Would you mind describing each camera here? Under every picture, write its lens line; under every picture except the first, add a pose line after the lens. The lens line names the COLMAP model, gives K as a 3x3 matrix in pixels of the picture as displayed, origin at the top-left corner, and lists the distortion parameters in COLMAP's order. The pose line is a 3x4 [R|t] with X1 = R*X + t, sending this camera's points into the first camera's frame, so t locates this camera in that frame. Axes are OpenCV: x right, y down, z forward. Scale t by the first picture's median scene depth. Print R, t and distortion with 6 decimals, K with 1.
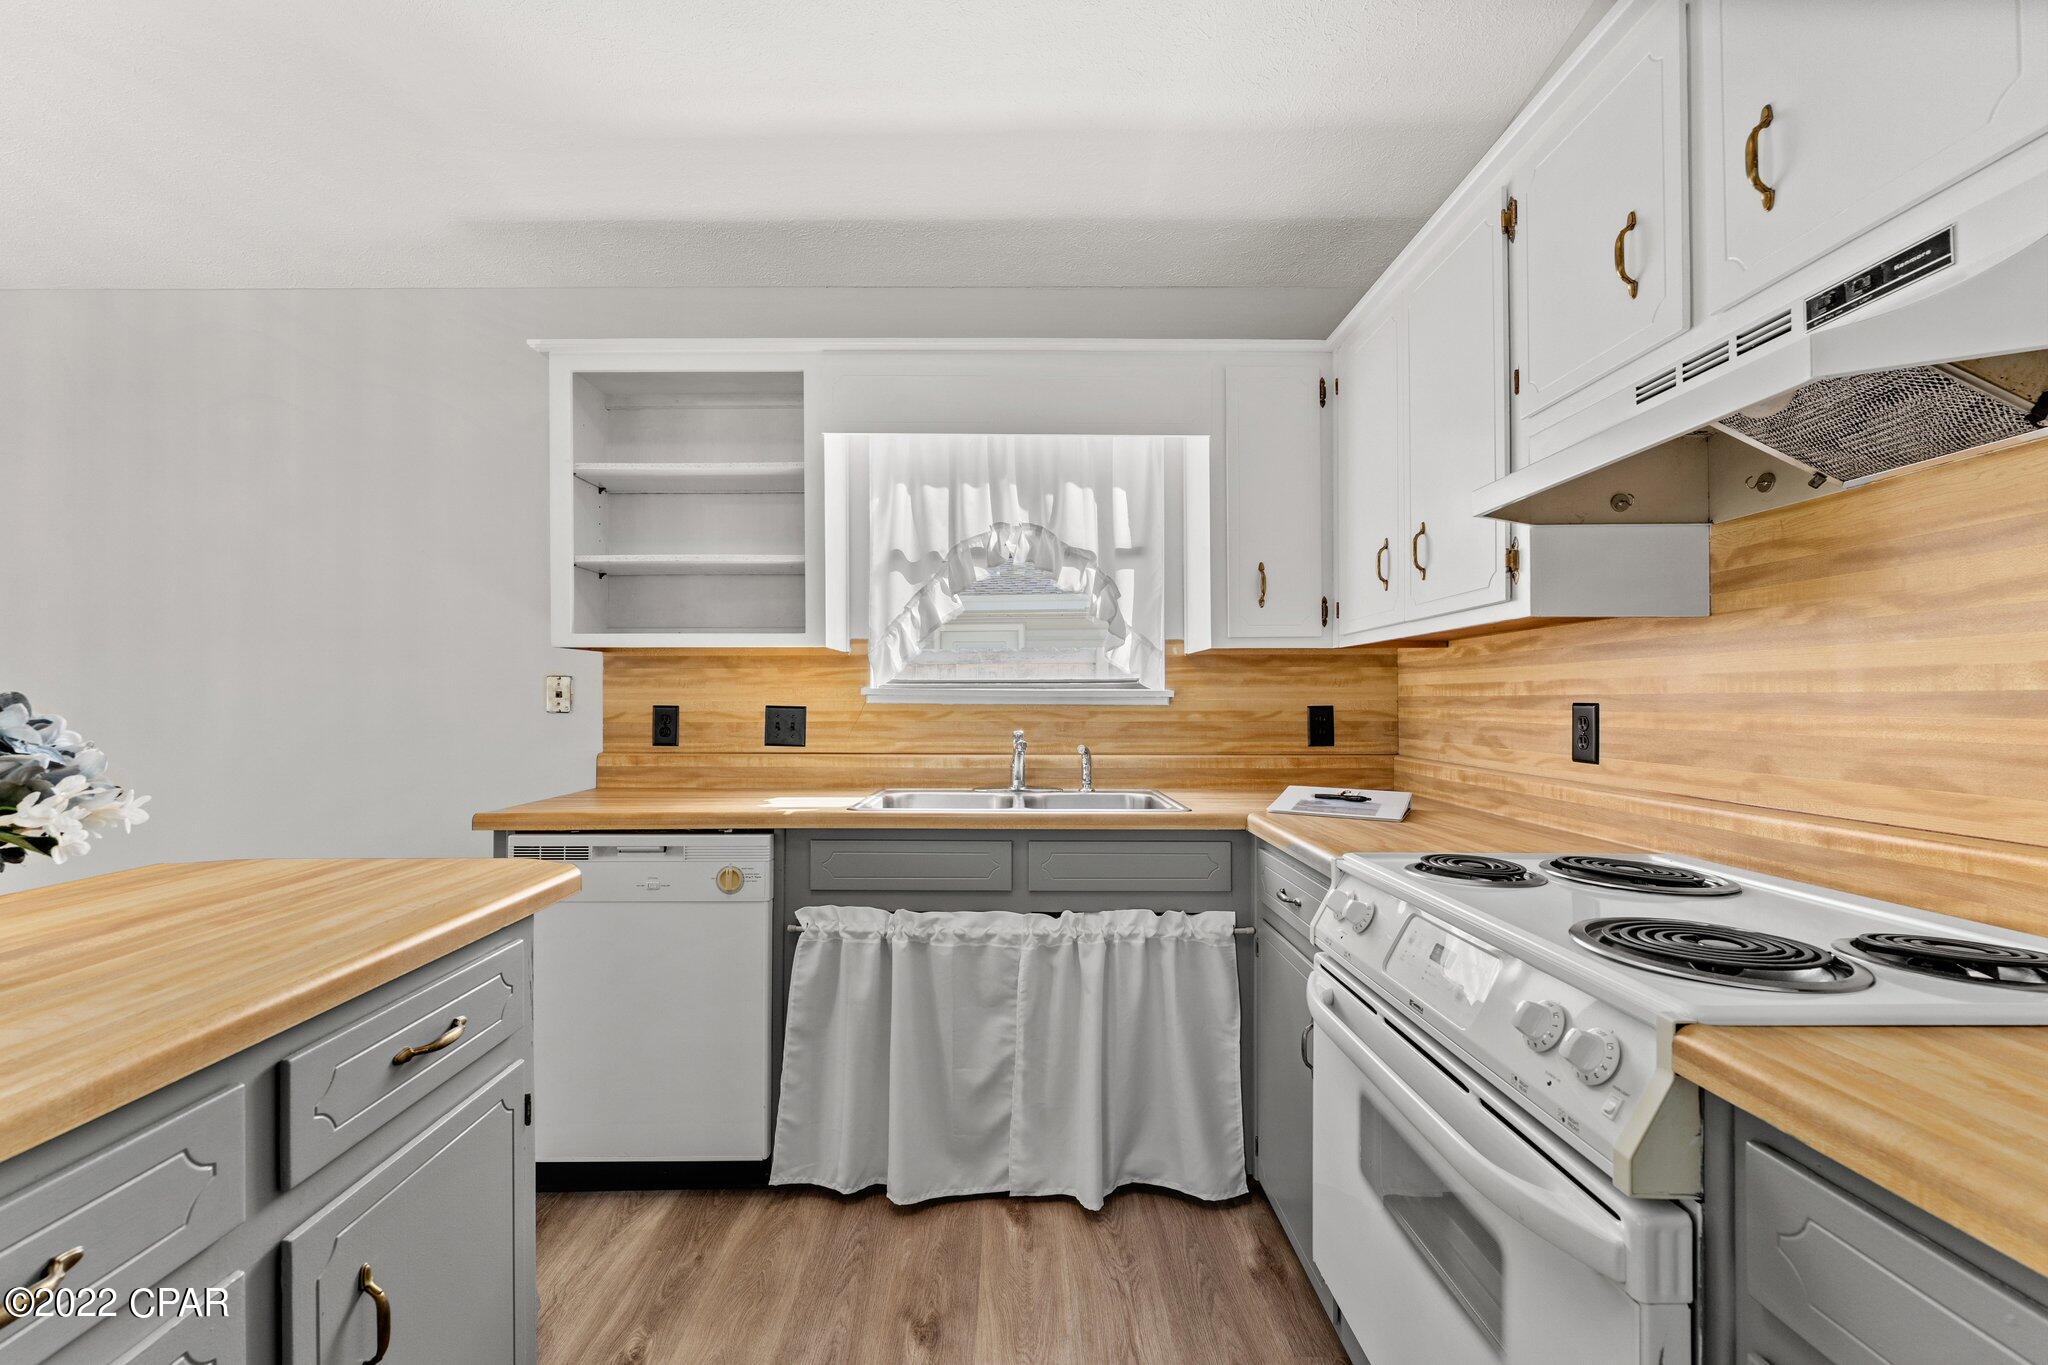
lens RADIAL K [[874.0, 0, 1013.4], [0, 874.0, 689.3], [0, 0, 1]] dist [-0.000543, 0.000662]
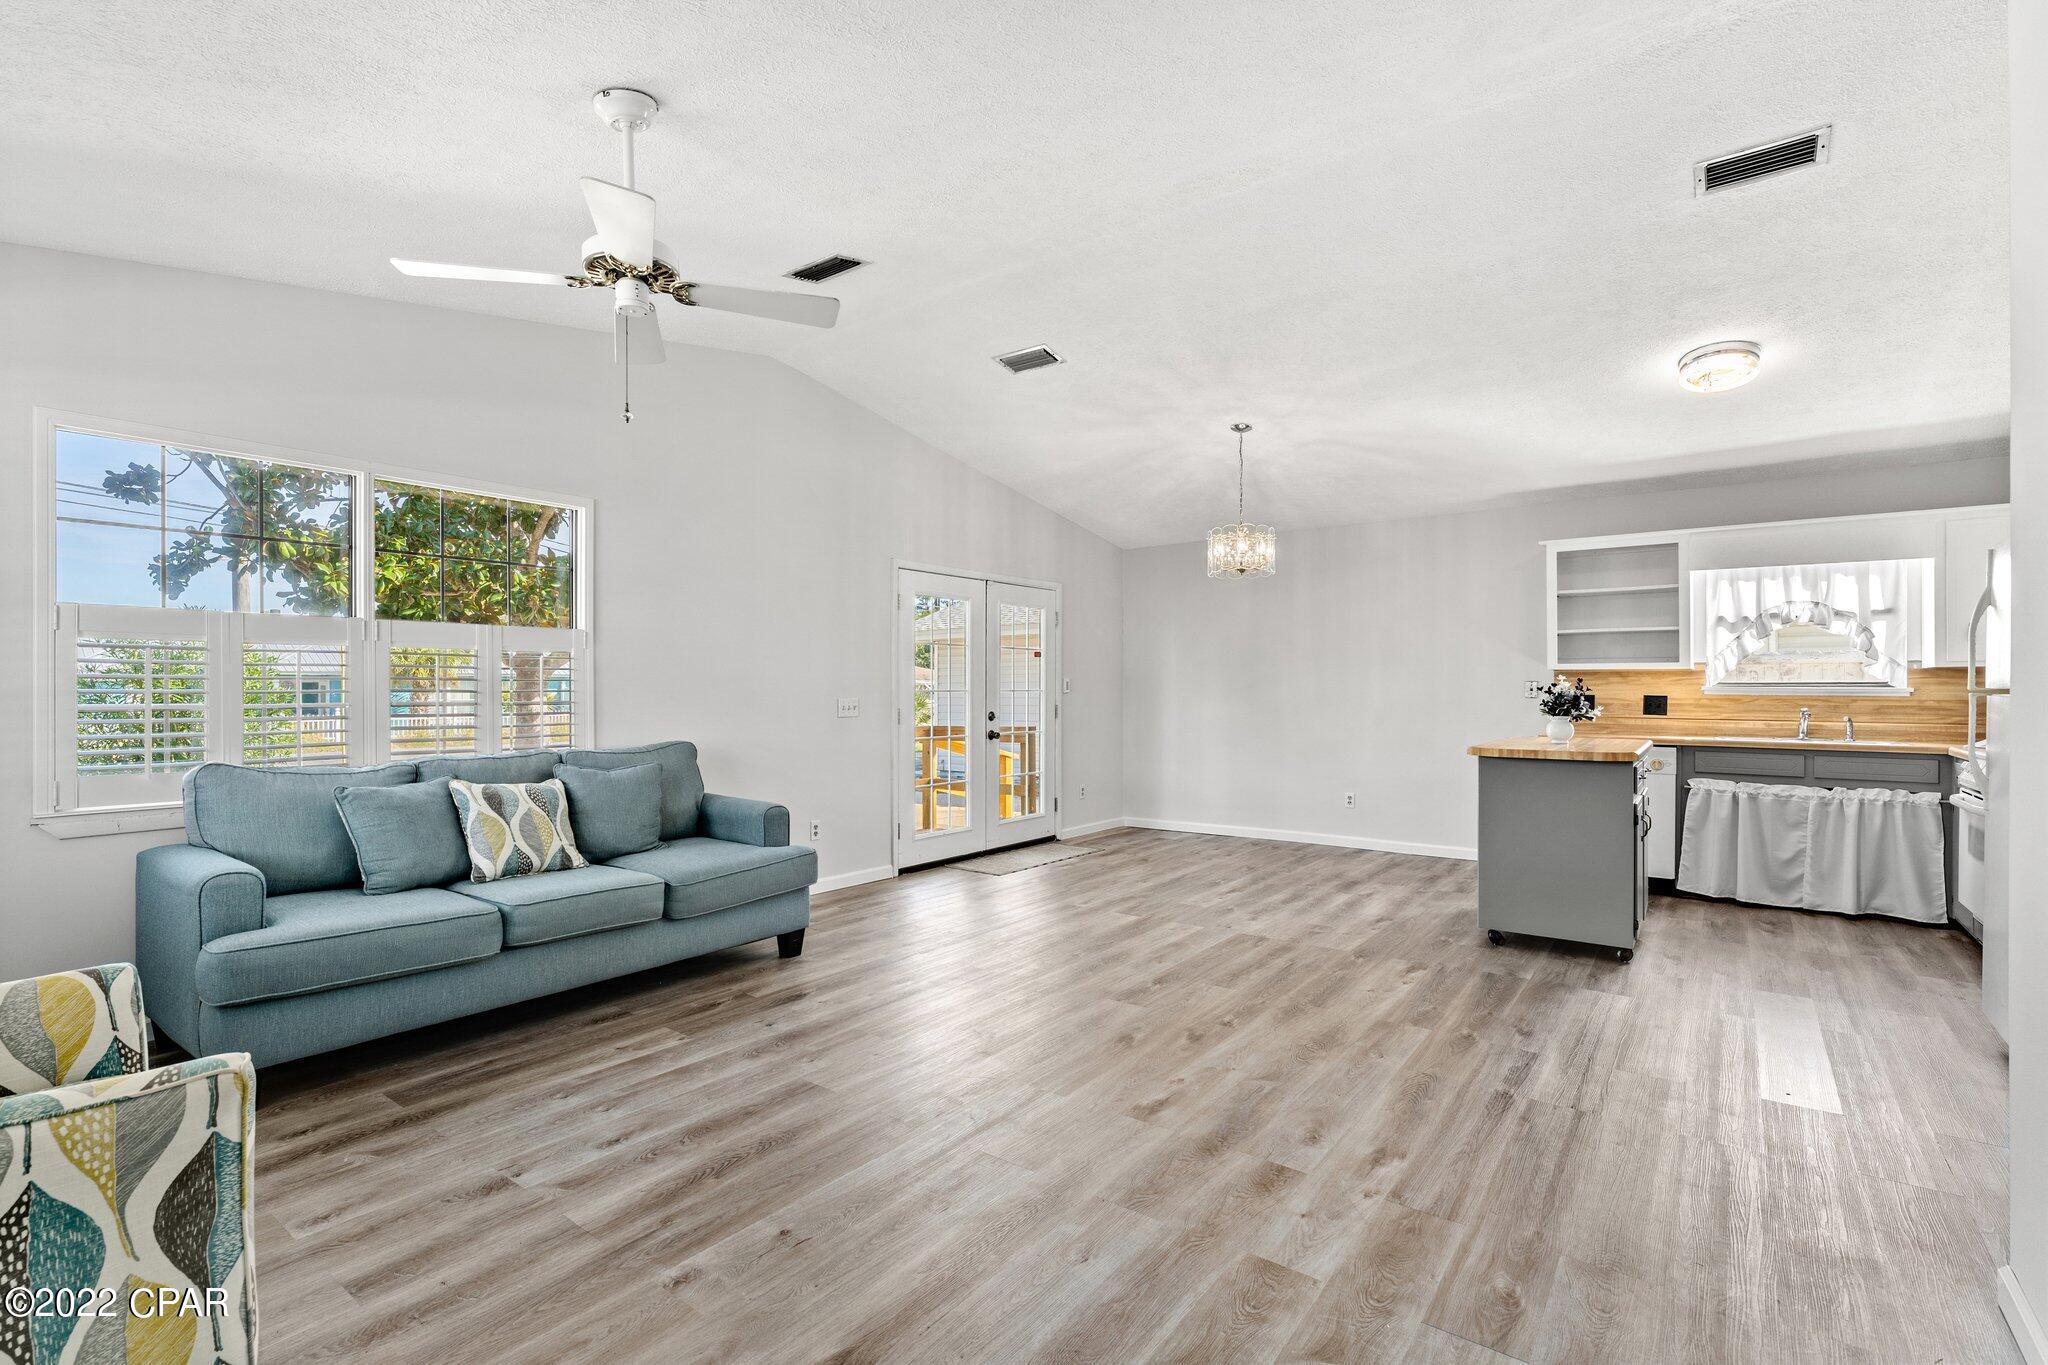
lens RADIAL K [[953.4, 0, 1010.0], [0, 953.4, 681.2], [0, 0, 1]] dist [-0.003987, 0.001886]
pose [[0.793902, -0.001807, -0.608043, -0.136176], [0.002341, 0.999997, 0.000086, -0.023374], [0.608041, -0.001492, 0.793904, -2.209451]]
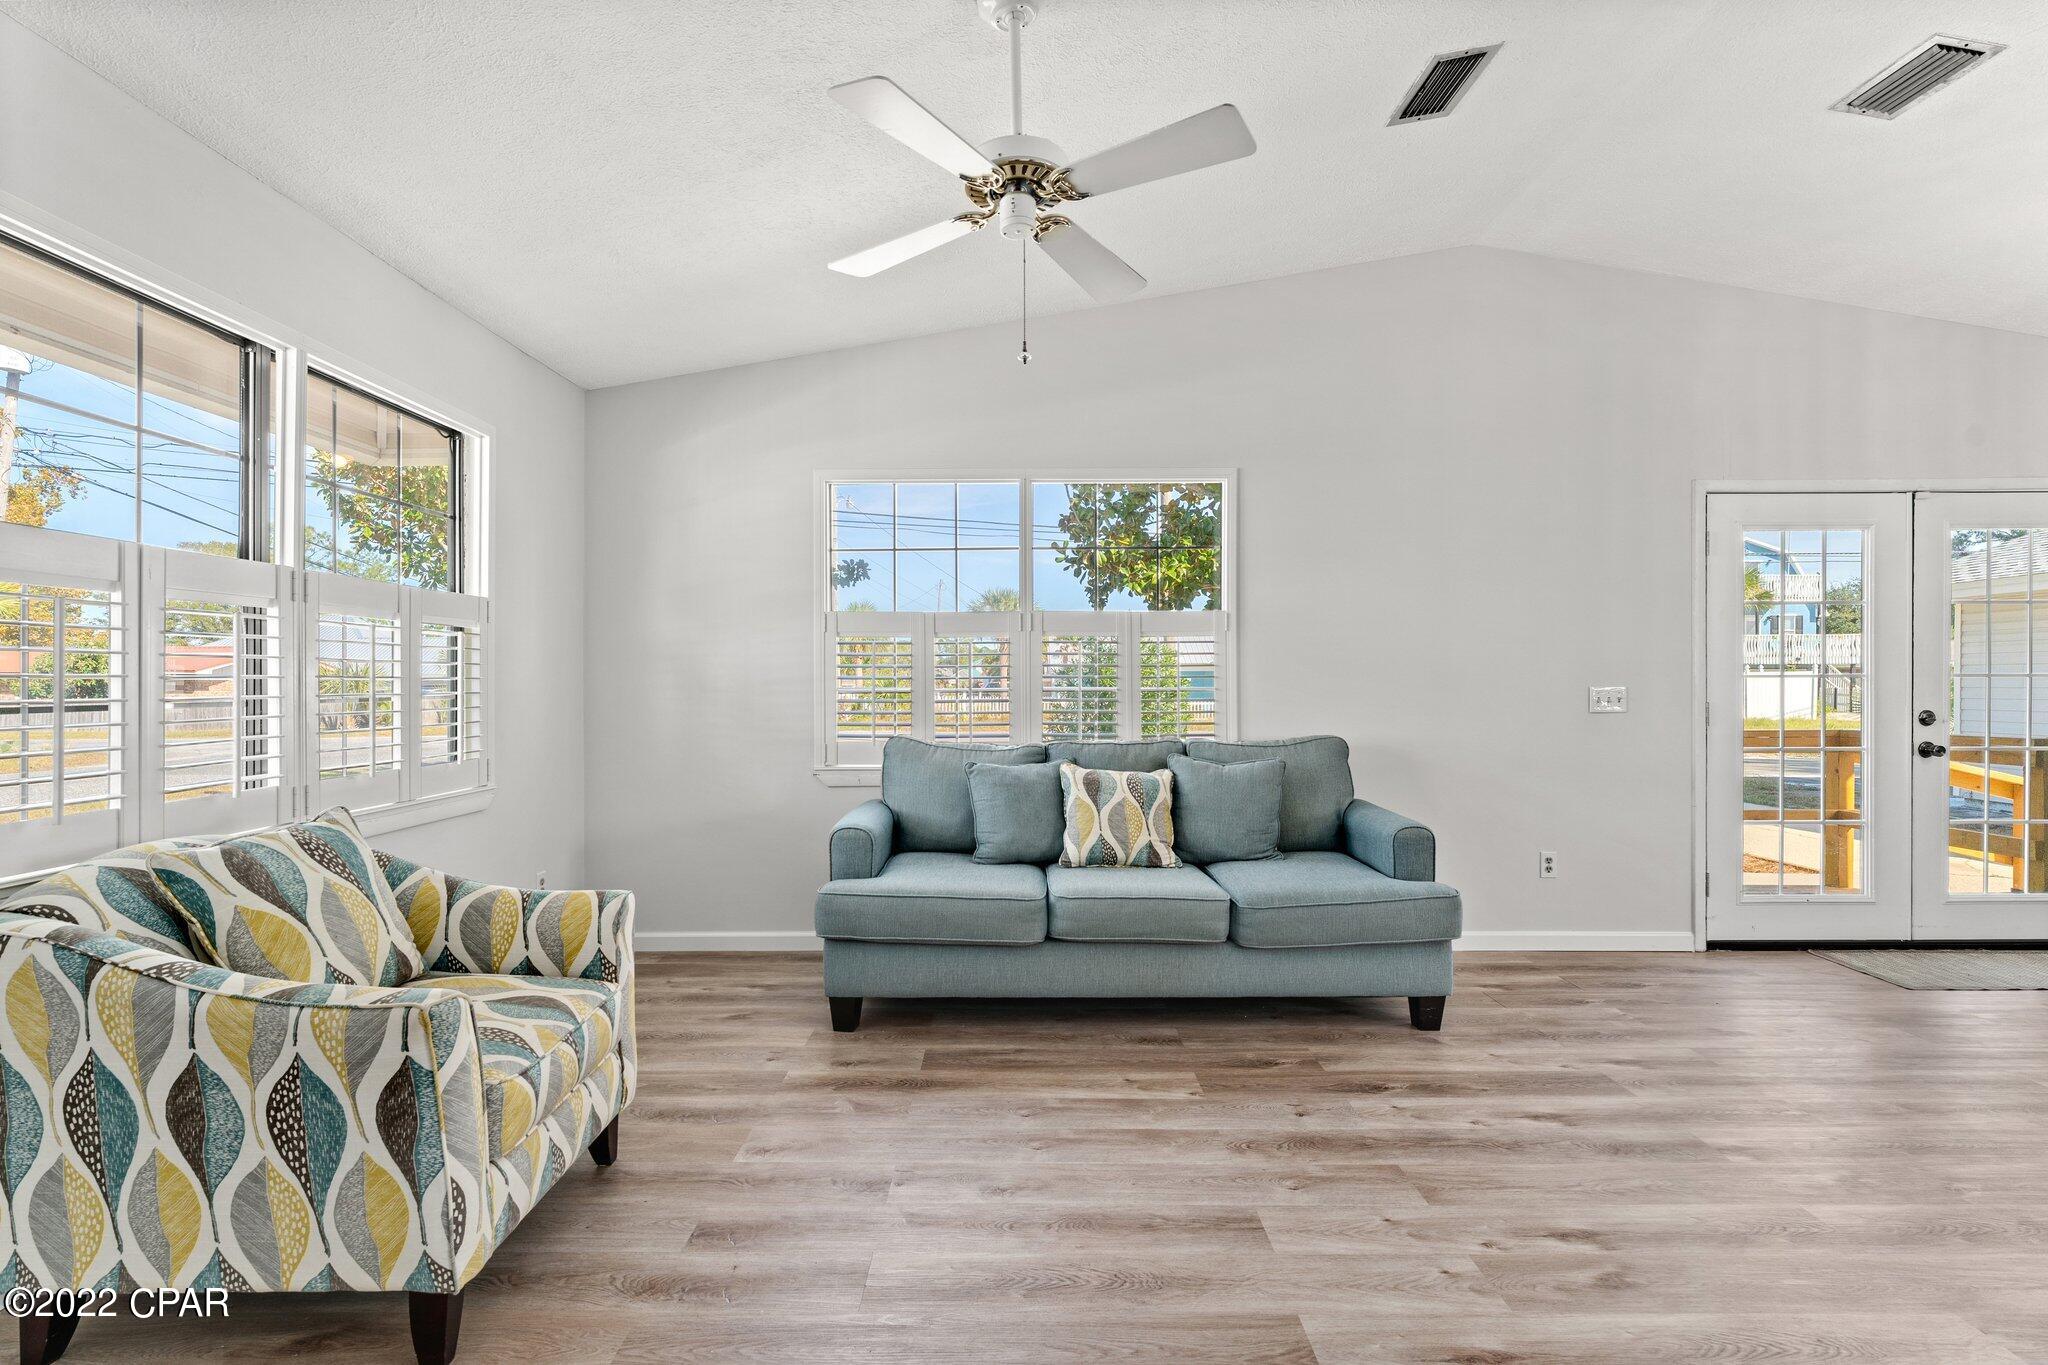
lens RADIAL K [[953.4, 0, 997.0], [0, 953.4, 678.7], [0, 0, 1]] dist [-0.003987, 0.001886]
pose [[-0.006376, 0.005733, -0.999963, -0.215326], [0.009966, 0.999934, 0.005669, -0.014854], [0.999930, -0.009929, -0.006433, -1.539574]]
